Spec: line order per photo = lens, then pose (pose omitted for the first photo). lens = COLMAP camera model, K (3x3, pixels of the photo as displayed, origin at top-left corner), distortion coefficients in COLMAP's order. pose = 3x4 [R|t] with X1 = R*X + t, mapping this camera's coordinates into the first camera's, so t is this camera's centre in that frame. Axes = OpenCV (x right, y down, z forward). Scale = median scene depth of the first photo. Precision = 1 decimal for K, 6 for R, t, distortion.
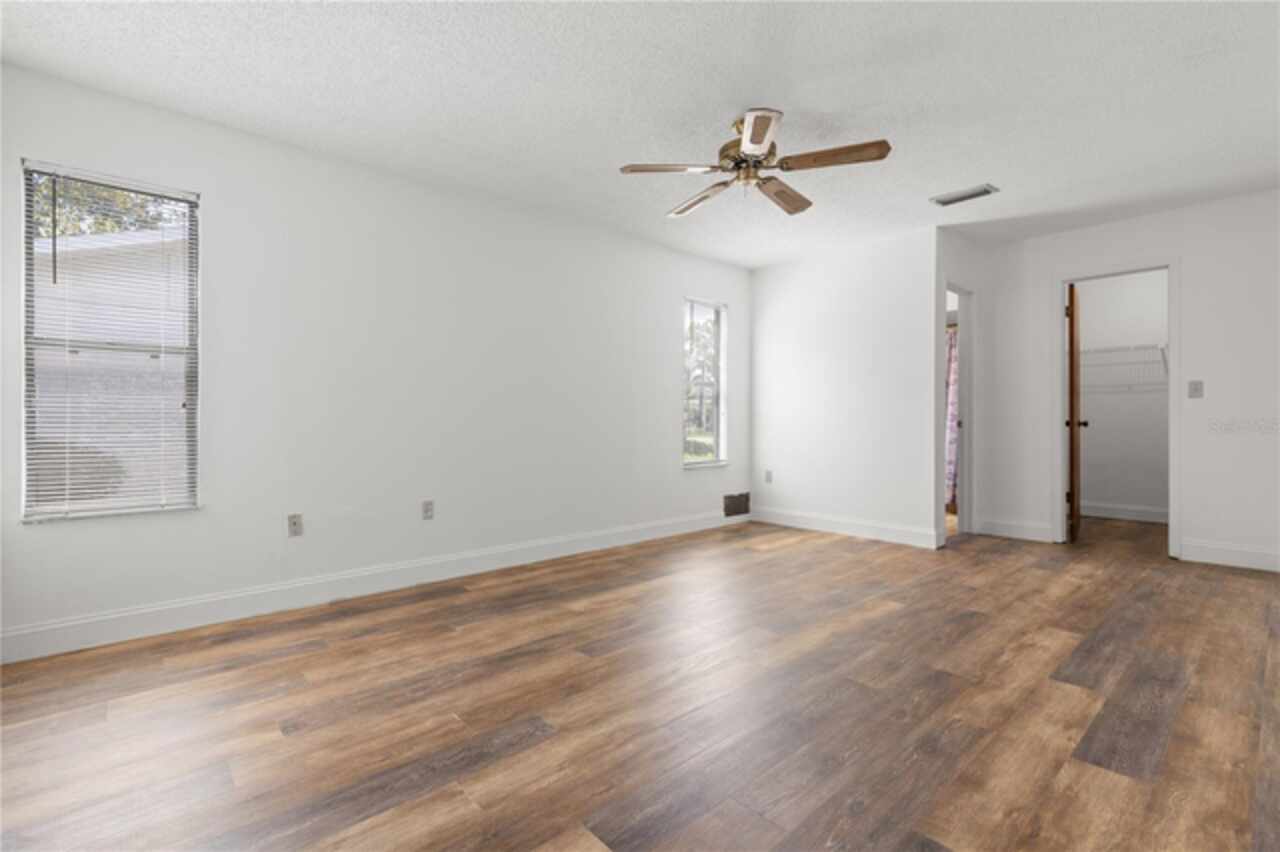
lens RADIAL K [[574.2, 0, 636.7], [0, 574.2, 429.6], [0, 0, 1]] dist [0.008195, -0.000583]
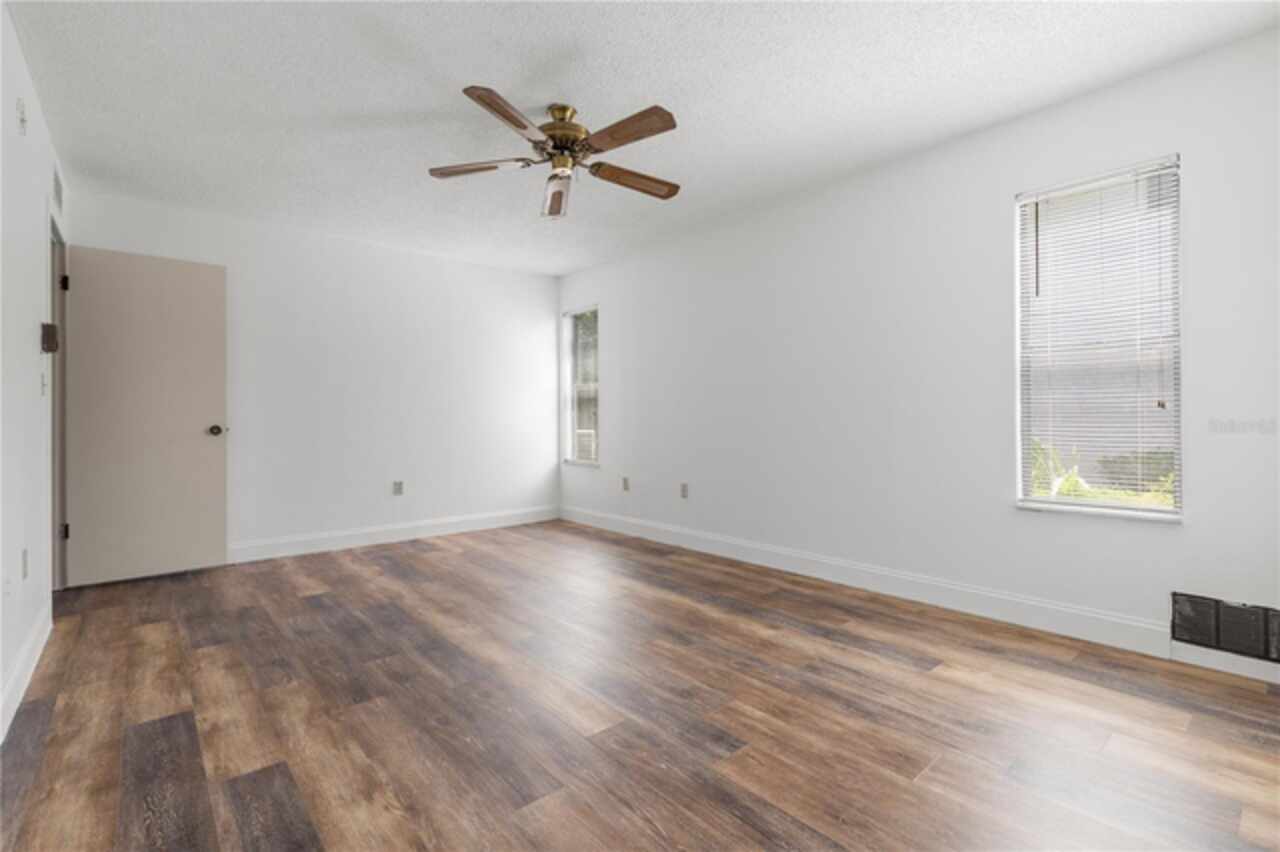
lens RADIAL K [[574.2, 0, 636.7], [0, 574.2, 416.8], [0, 0, 1]] dist [0.008195, -0.000583]
pose [[-0.014450, -0.004618, -0.999885, 1.651056], [-0.008790, 0.999951, -0.004491, -0.031521], [0.999857, 0.008724, -0.014490, 1.648604]]
